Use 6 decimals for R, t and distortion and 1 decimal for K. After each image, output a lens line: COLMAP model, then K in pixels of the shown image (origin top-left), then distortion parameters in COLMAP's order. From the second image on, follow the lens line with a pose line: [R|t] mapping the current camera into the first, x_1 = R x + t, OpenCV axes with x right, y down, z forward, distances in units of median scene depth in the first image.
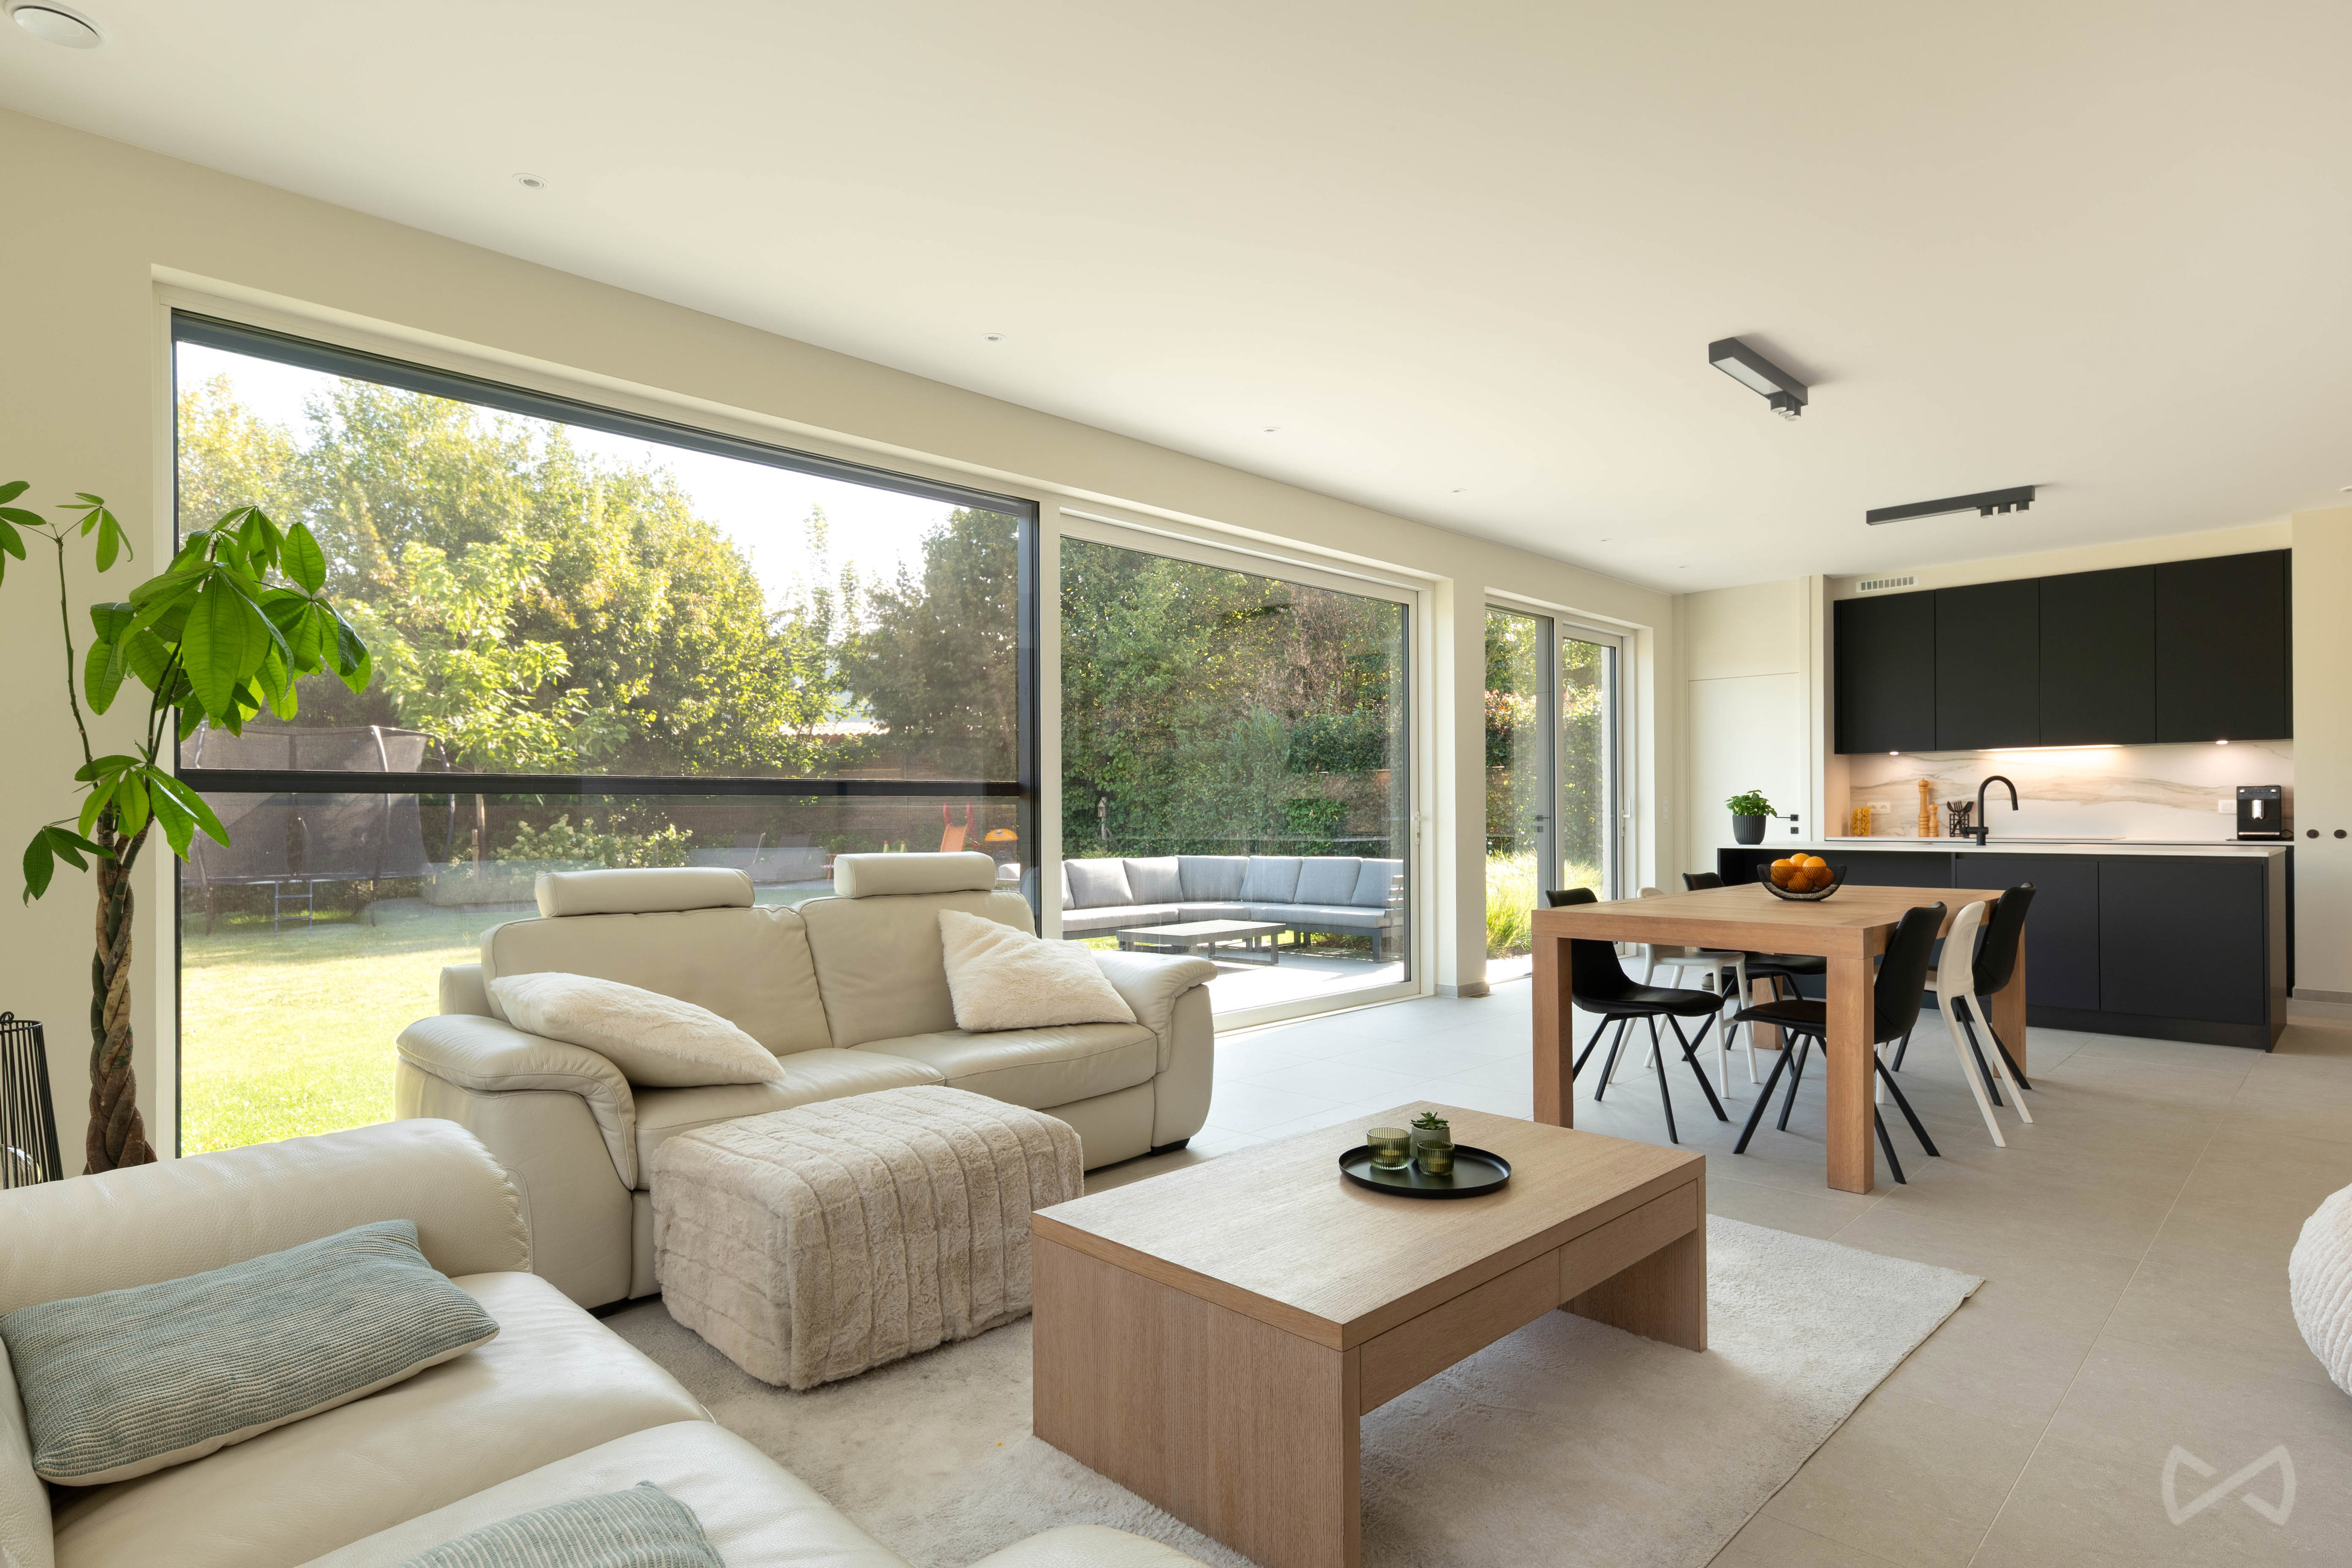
lens RADIAL K [[1235.8, 0, 1145.8], [0, 1235.8, 813.4], [0, 0, 1]] dist [0.011493, 0.000218]
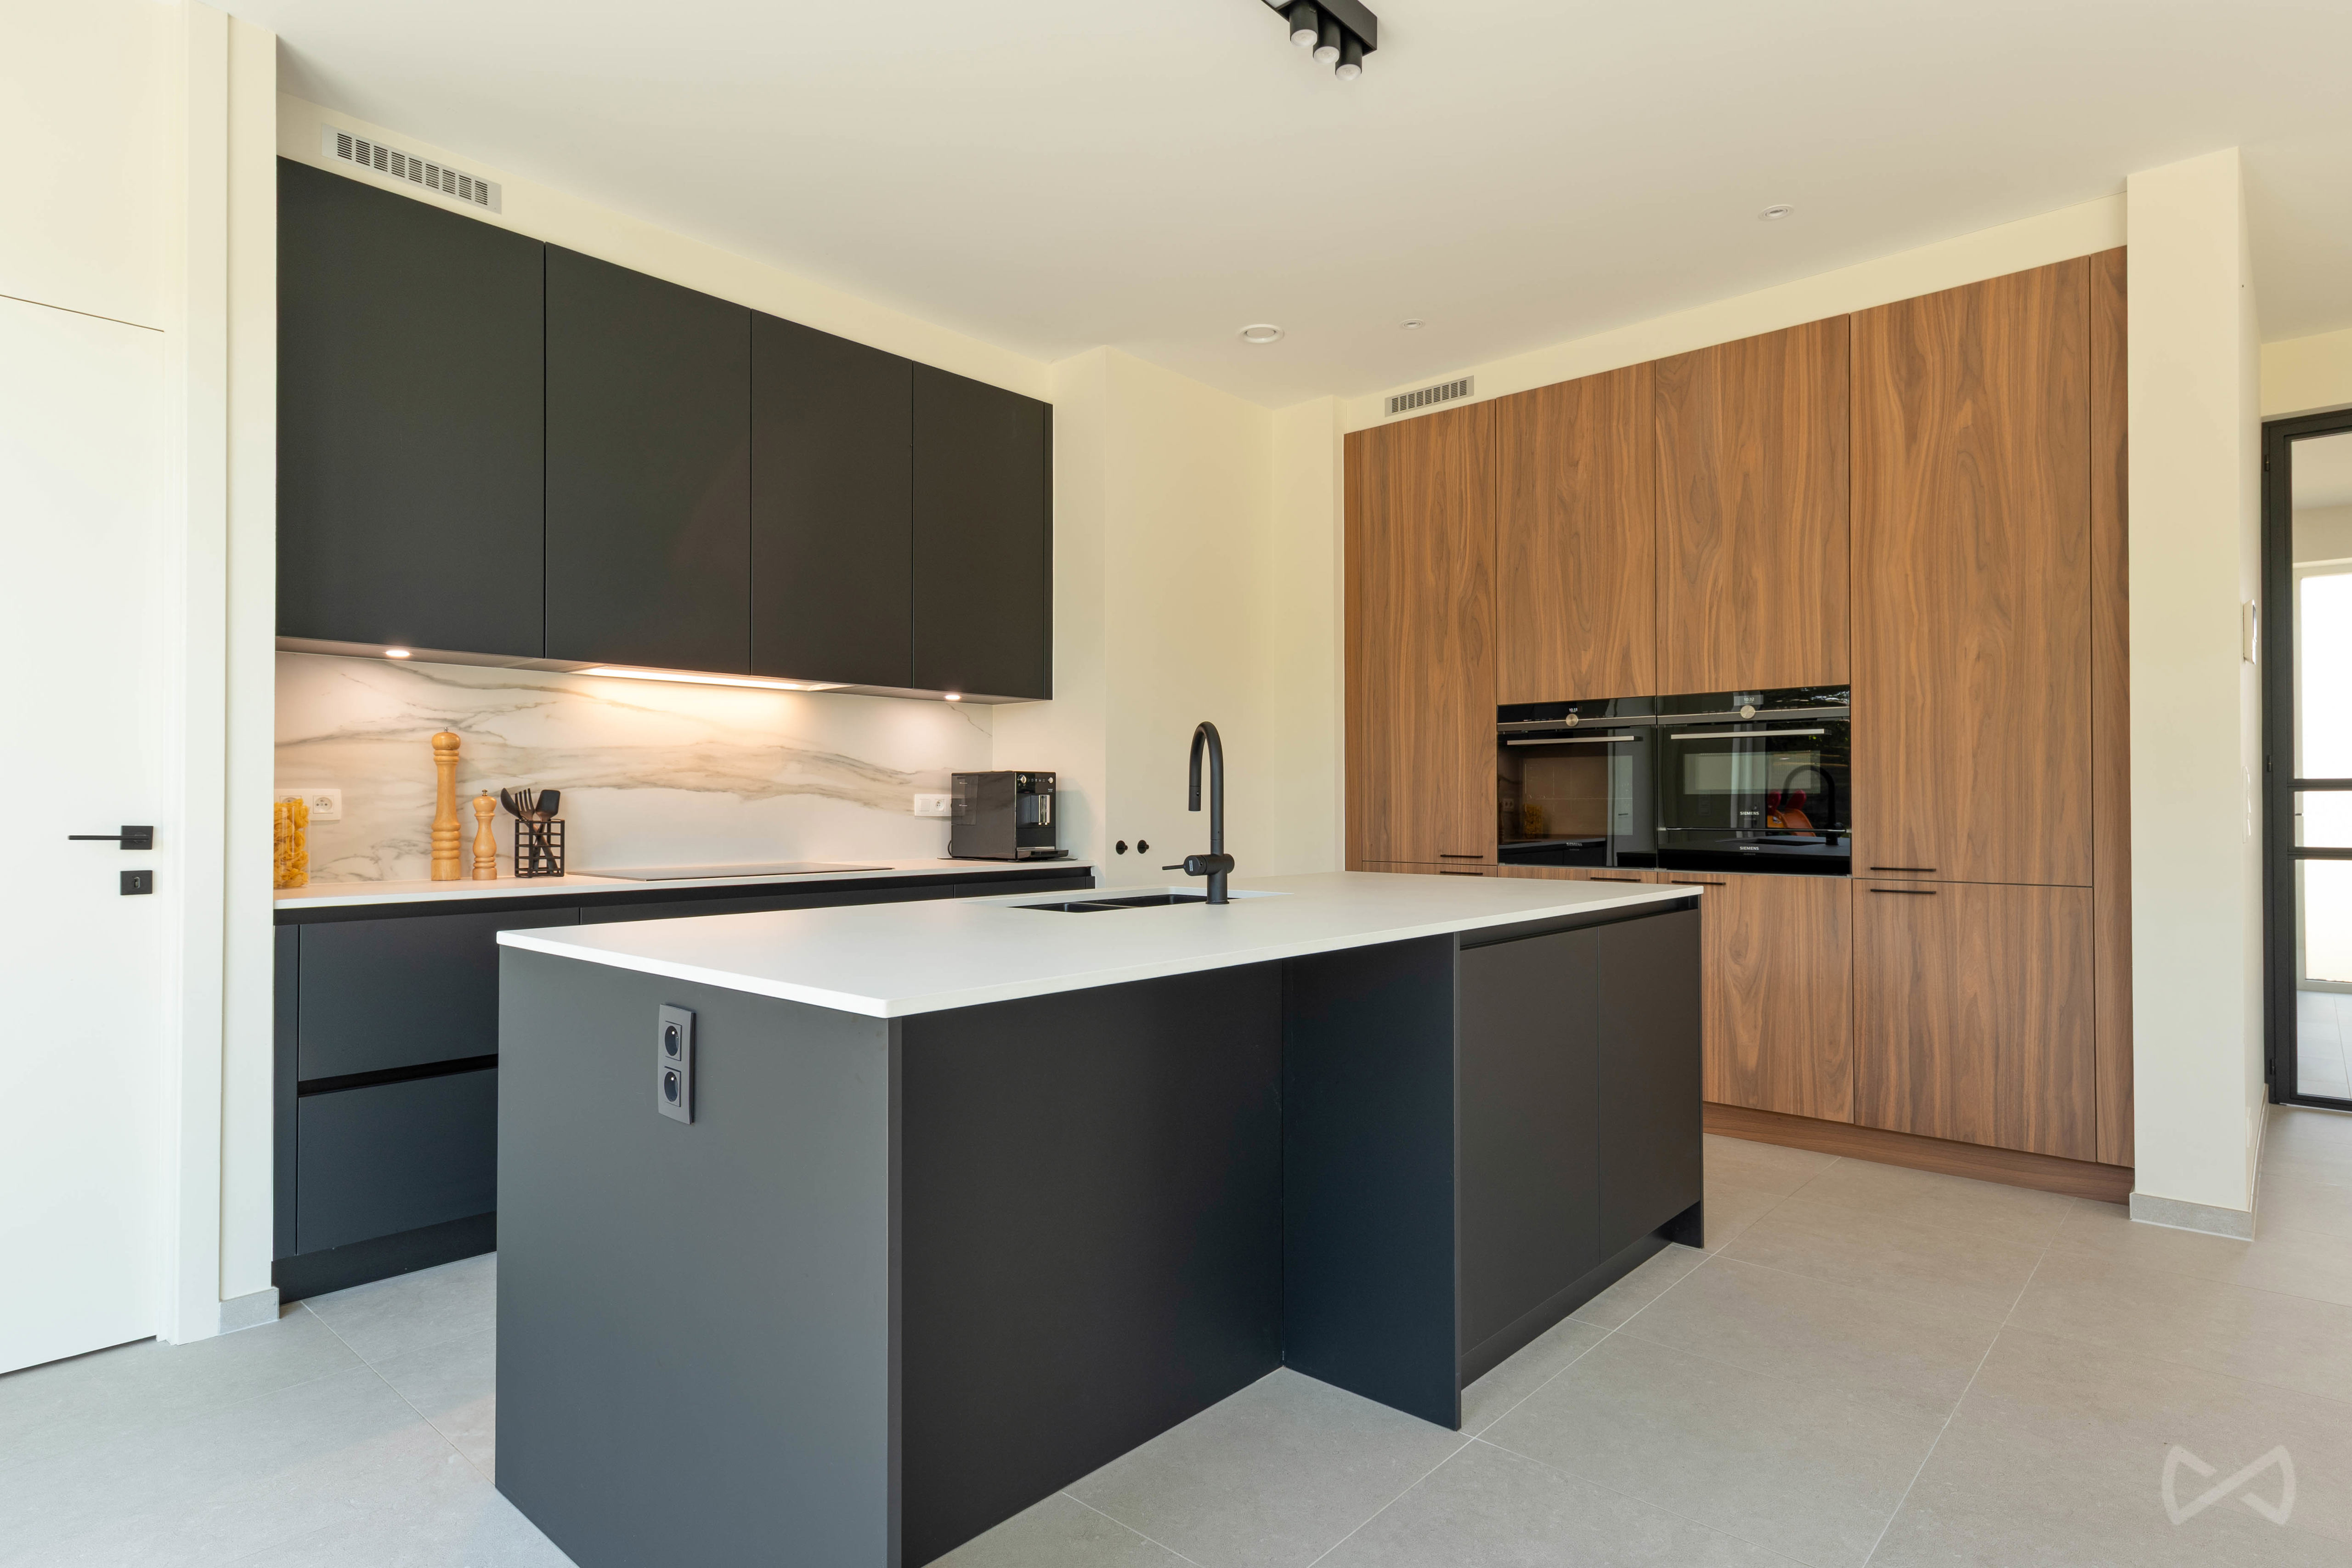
lens RADIAL K [[1259.4, 0, 1186.1], [0, 1259.4, 795.0], [0, 0, 1]] dist [0.003161, 0.024242]
pose [[-0.055243, 0.011880, 0.998402, 0.249475], [0.002575, 0.999928, -0.011756, -0.002764], [-0.998470, 0.001922, -0.055270, 0.895716]]
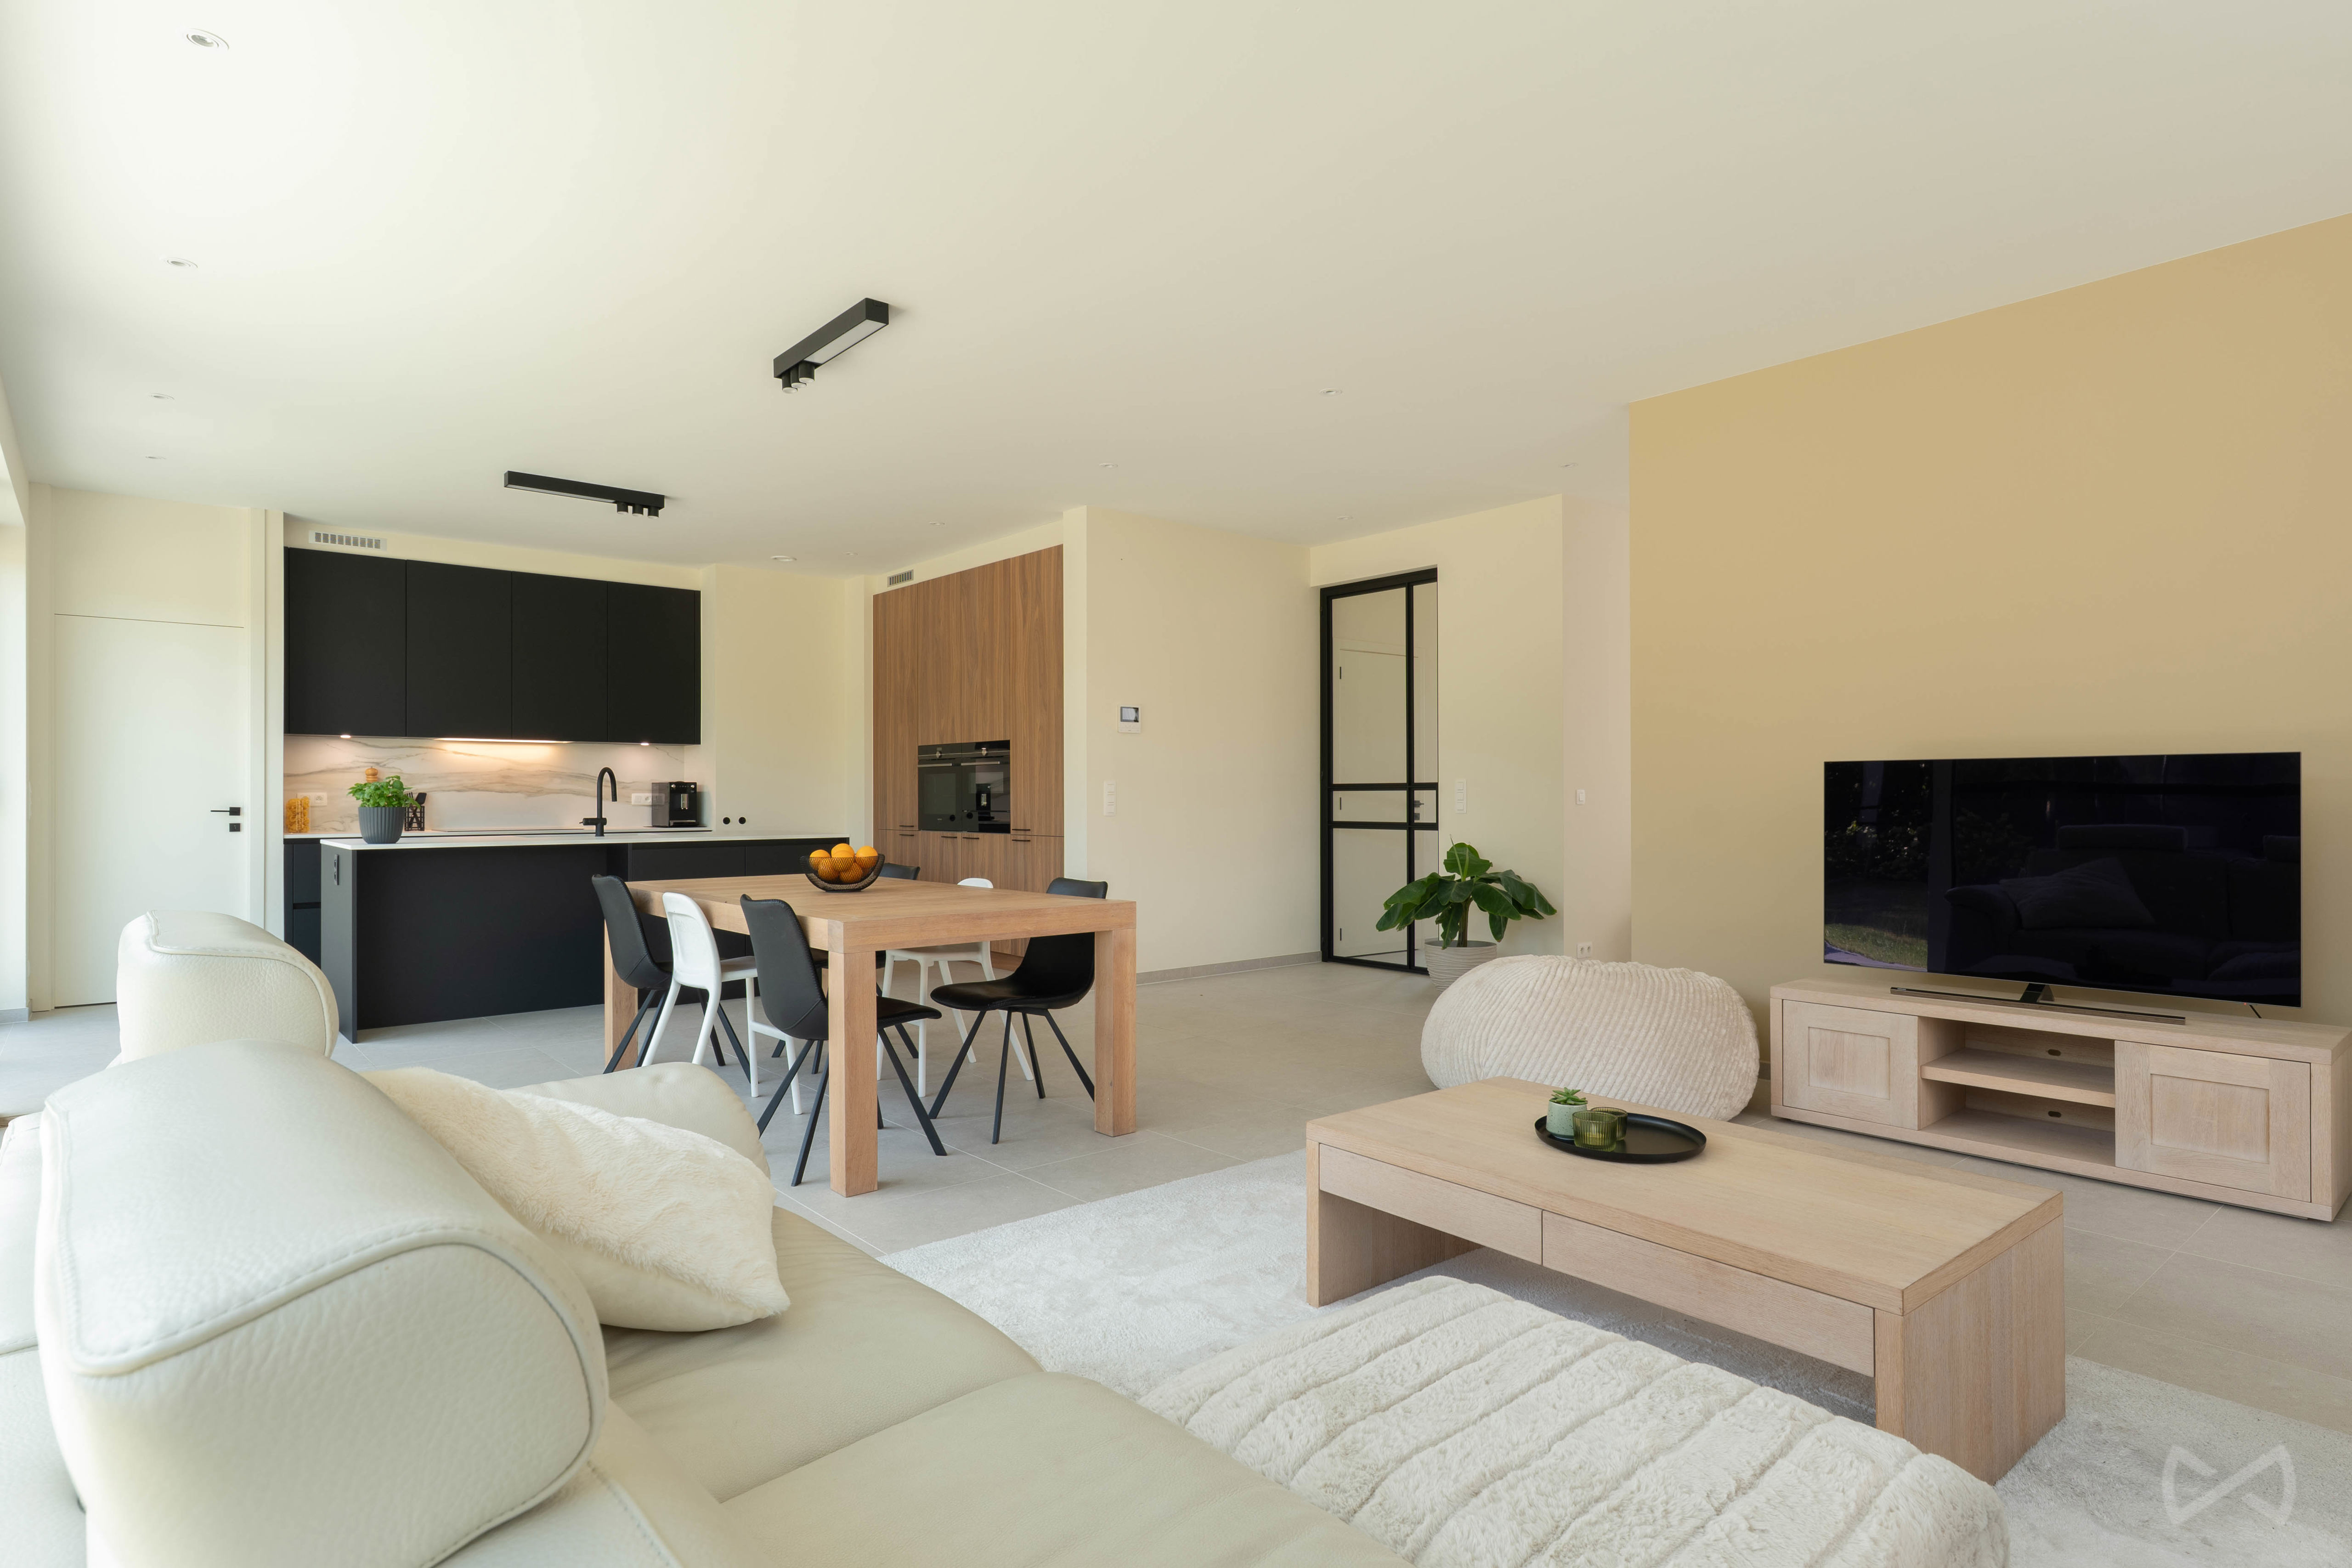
lens RADIAL K [[1259.4, 0, 1186.1], [0, 1259.4, 795.0], [0, 0, 1]] dist [0.003161, 0.024242]
pose [[0.088905, 0.007433, 0.996012, -0.260760], [0.003116, 0.999965, -0.007740, 0.001482], [-0.996035, 0.003791, 0.088879, 0.379422]]
